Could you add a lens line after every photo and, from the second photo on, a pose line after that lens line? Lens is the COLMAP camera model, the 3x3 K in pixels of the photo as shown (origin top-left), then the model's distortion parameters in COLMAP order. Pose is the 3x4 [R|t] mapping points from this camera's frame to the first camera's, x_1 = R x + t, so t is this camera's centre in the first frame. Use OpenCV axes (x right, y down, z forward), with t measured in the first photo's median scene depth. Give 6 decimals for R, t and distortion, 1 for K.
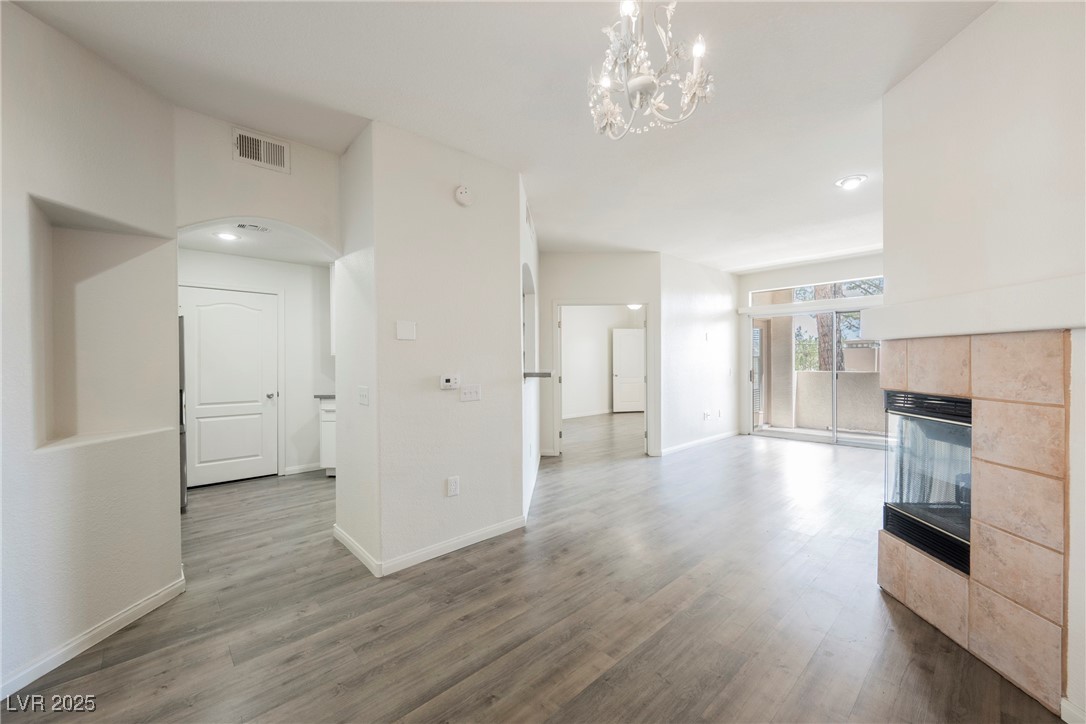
lens RADIAL K [[424.4, 0, 545.9], [0, 424.4, 363.1], [0, 0, 1]] dist [-0.000820, -0.000273]
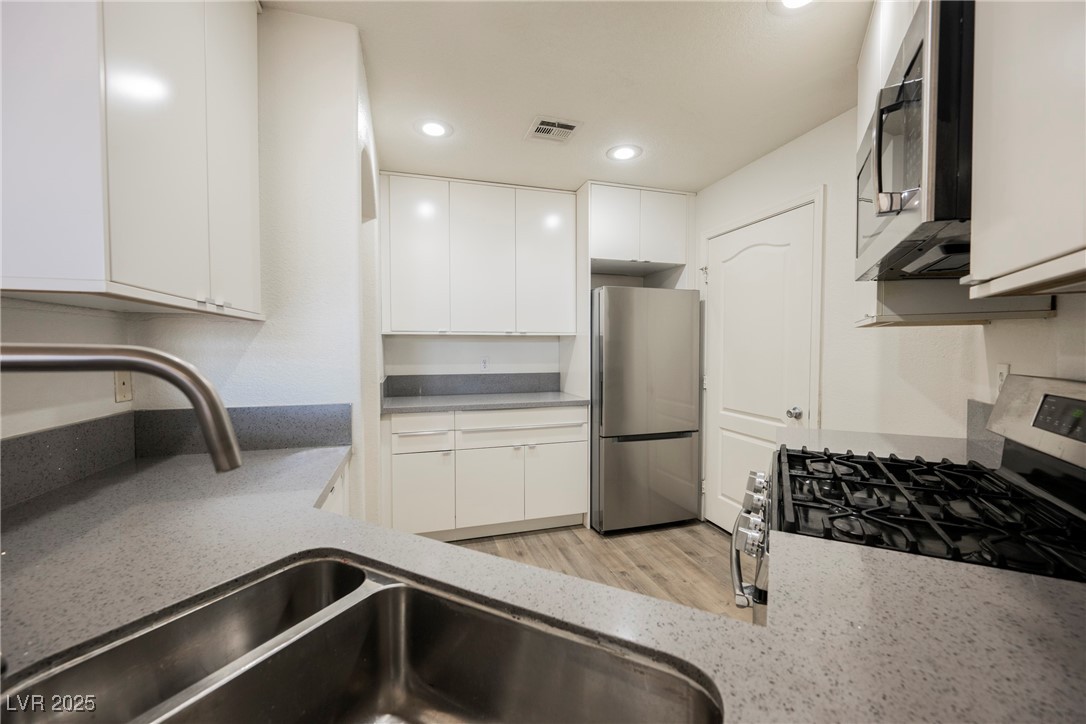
lens RADIAL K [[424.4, 0, 545.9], [0, 424.4, 363.1], [0, 0, 1]] dist [-0.000820, -0.000273]
pose [[-0.437780, 0.031350, -0.898535, -0.100489], [-0.003774, 0.999319, 0.036706, 0.001339], [0.899074, 0.019460, -0.437364, 1.166763]]
